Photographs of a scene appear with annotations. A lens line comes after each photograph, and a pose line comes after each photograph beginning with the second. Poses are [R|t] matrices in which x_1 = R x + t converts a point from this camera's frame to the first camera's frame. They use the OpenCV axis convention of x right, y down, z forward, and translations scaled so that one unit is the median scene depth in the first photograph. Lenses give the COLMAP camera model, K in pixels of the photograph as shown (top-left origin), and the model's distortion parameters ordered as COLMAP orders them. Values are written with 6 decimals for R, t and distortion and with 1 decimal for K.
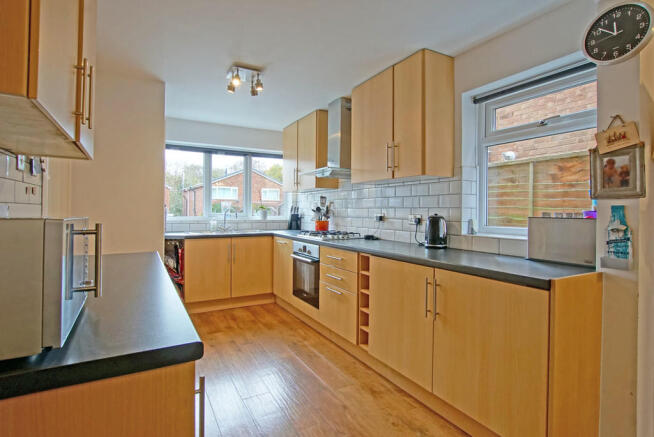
lens RADIAL K [[333.6, 0, 324.0], [0, 333.6, 211.3], [0, 0, 1]] dist [-0.006303, -0.000469]
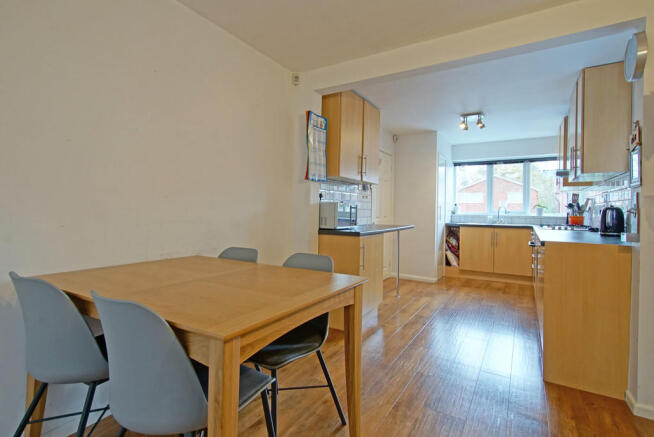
lens RADIAL K [[333.6, 0, 326.4], [0, 333.6, 214.8], [0, 0, 1]] dist [-0.006303, -0.000469]
pose [[0.499505, 0.011176, -0.866239, 0.531137], [-0.013372, 0.999897, 0.005190, 0.029024], [0.866208, 0.008990, 0.499603, -0.245801]]
